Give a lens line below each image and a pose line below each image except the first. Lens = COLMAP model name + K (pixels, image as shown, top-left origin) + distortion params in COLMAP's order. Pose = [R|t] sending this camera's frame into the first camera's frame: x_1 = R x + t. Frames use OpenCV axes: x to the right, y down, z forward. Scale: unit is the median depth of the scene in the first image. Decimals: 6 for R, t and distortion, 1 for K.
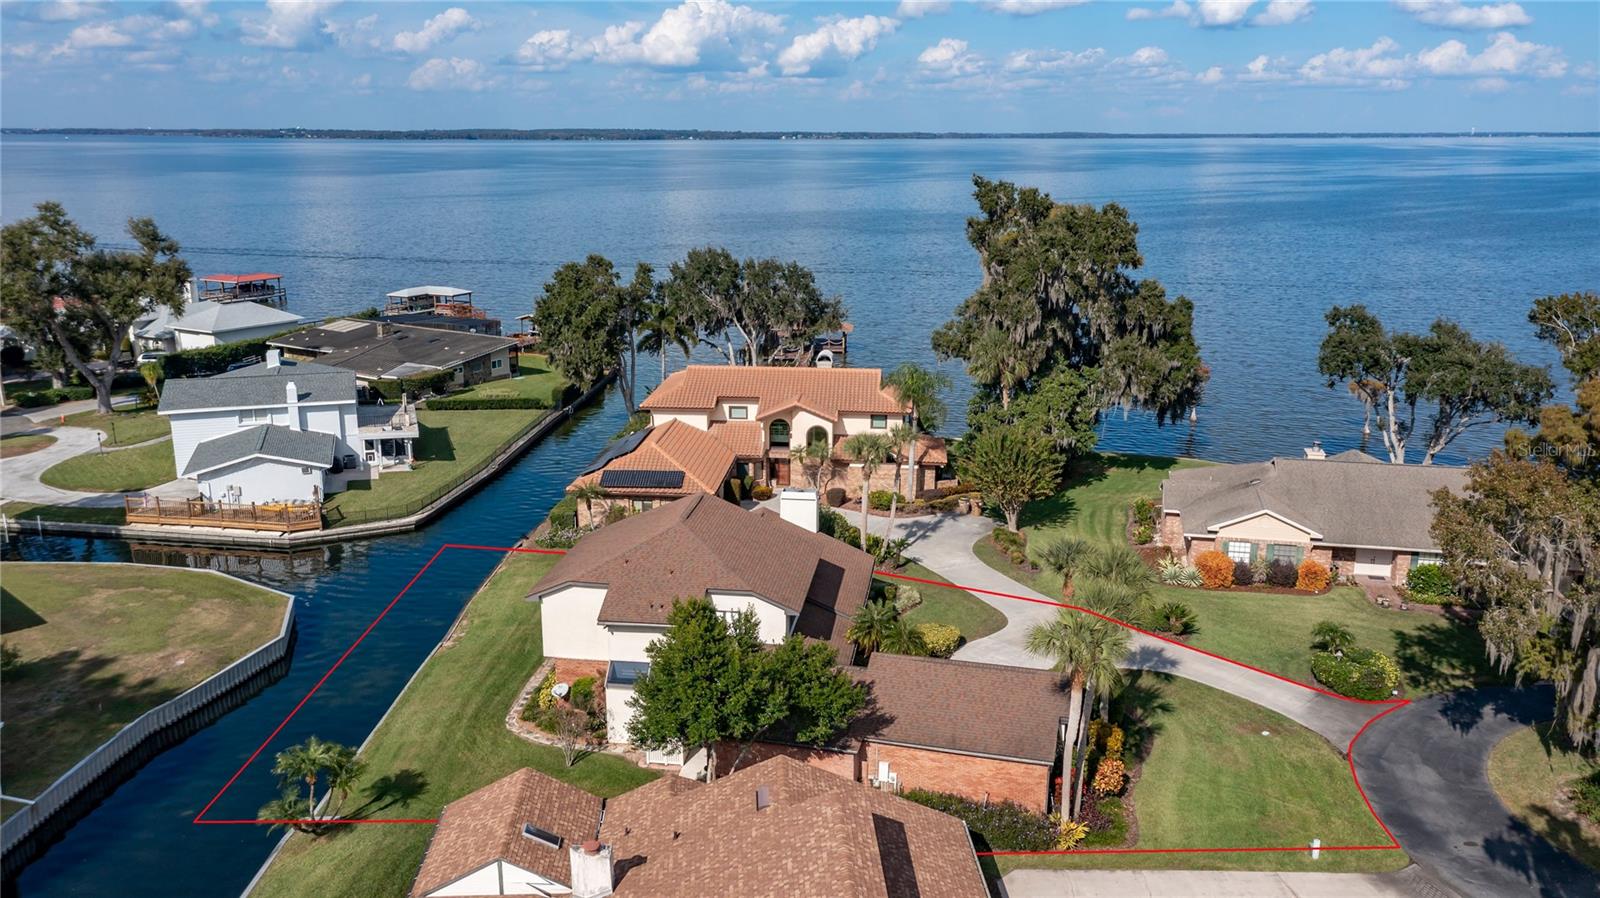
lens RADIAL K [[1260.9, 0, 800.0], [0, 1260.9, 449.0], [0, 0, 1]] dist [0.010671, 0.011370]
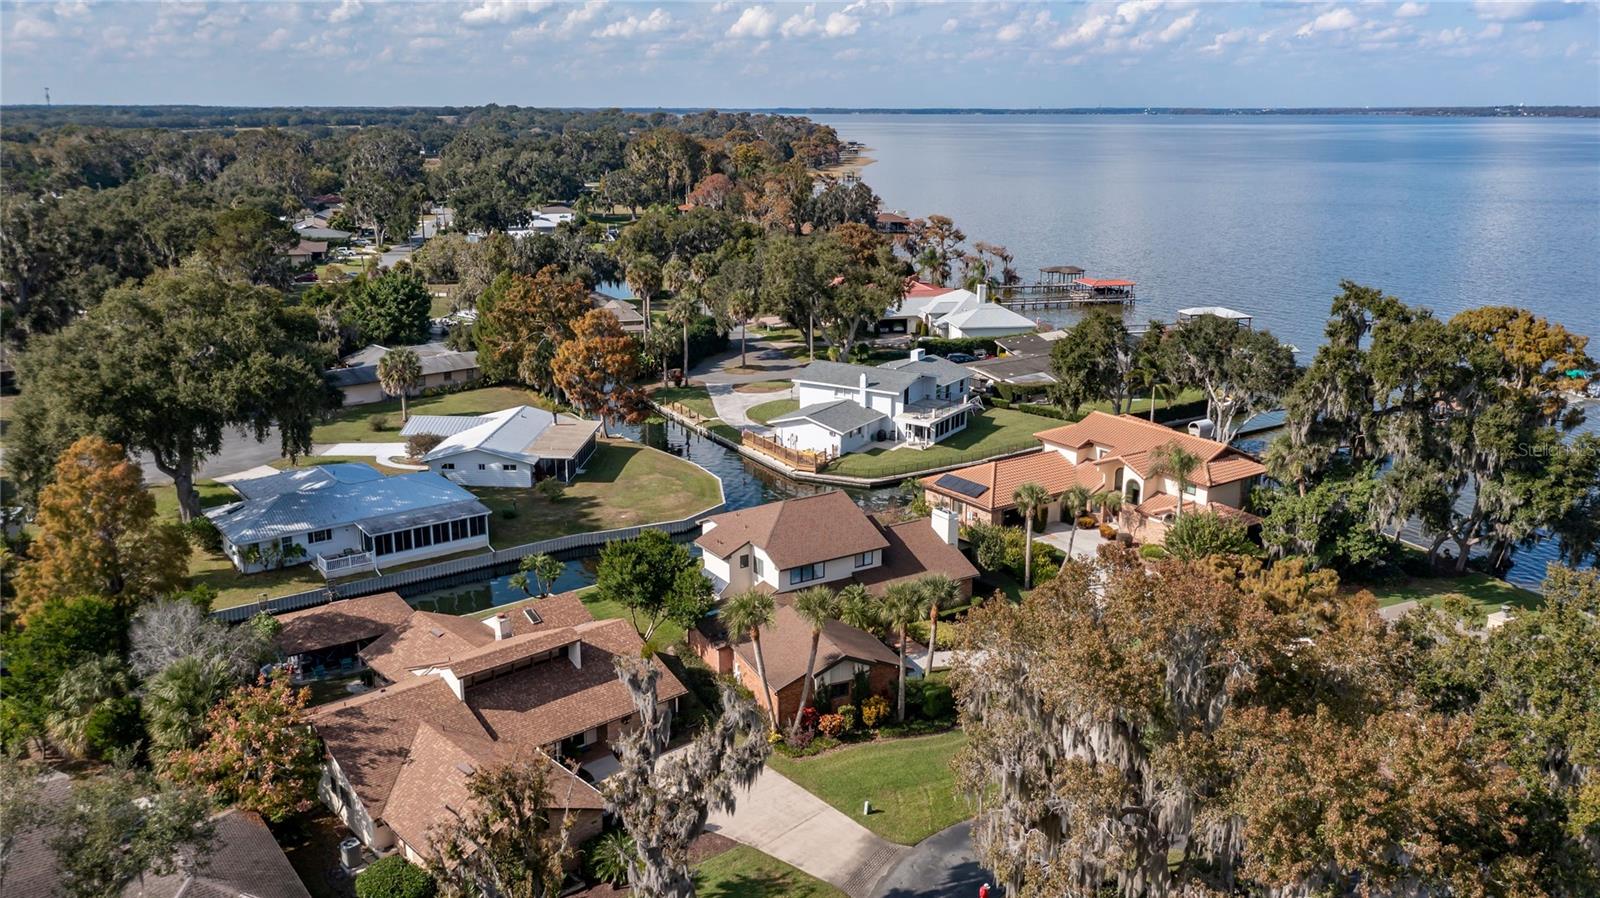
lens RADIAL K [[1265.9, 0, 804.3], [0, 1265.9, 454.9], [0, 0, 1]] dist [-0.006175, 0.051396]
pose [[0.640276, 0.201335, -0.741290, 0.491226], [-0.185236, 0.977029, 0.105367, -0.077009], [0.745476, 0.069850, 0.662863, -0.010654]]
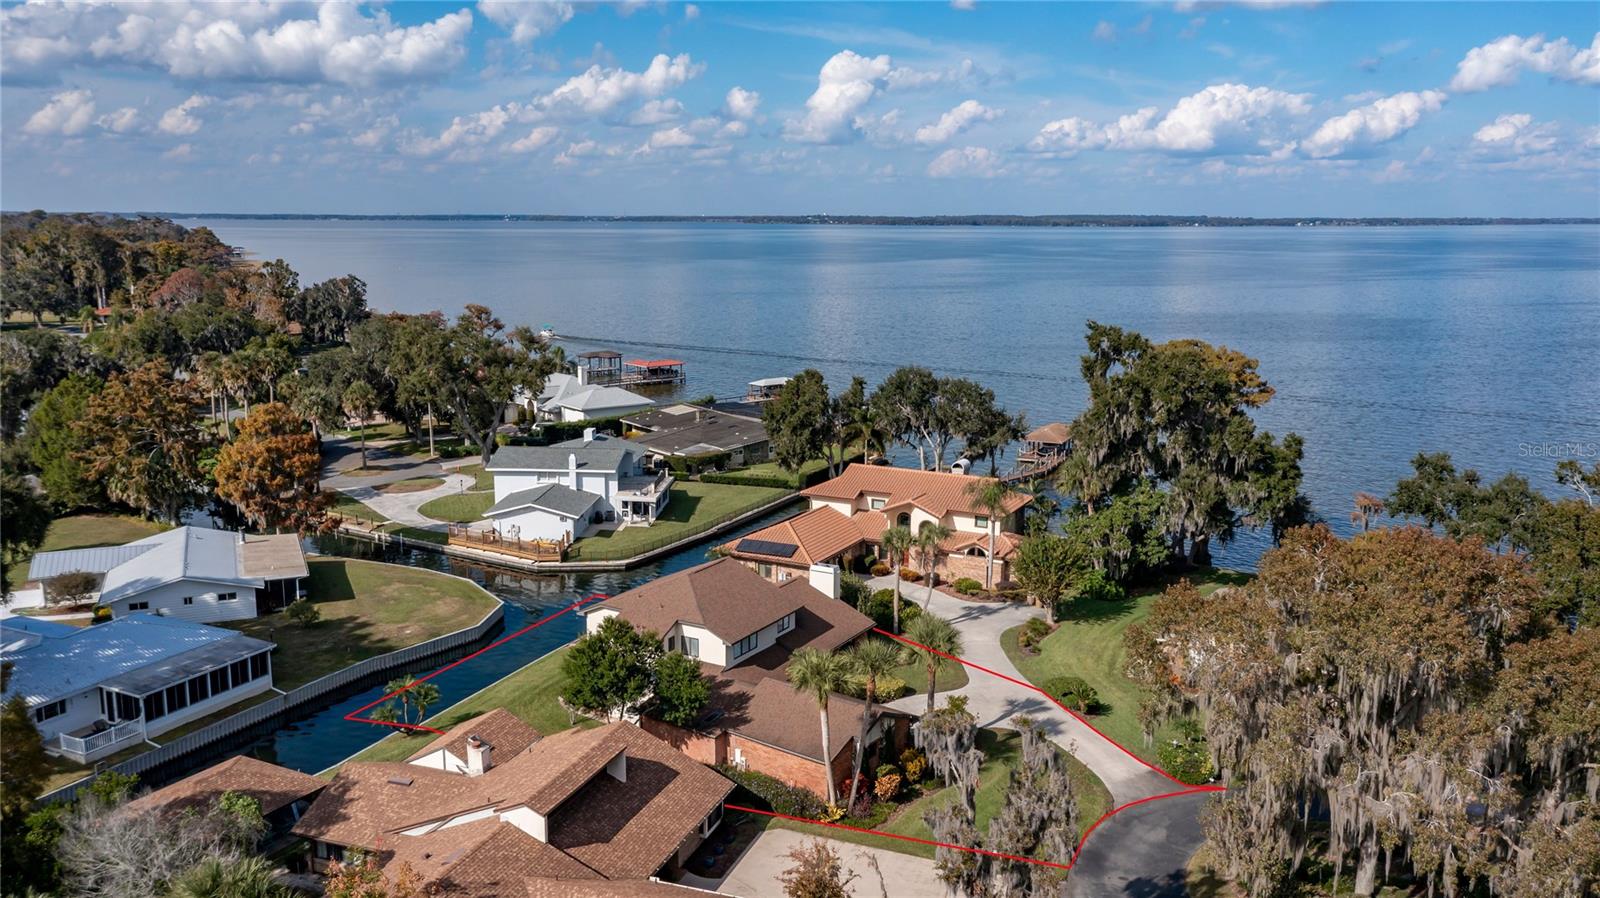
lens RADIAL K [[1265.9, 0, 804.3], [0, 1265.9, 454.9], [0, 0, 1]] dist [-0.006175, 0.051396]
pose [[0.925926, 0.070959, -0.370979, 0.253979], [-0.092987, 0.994789, -0.041807, -0.013605], [0.366079, 0.073207, 0.927700, -0.135994]]
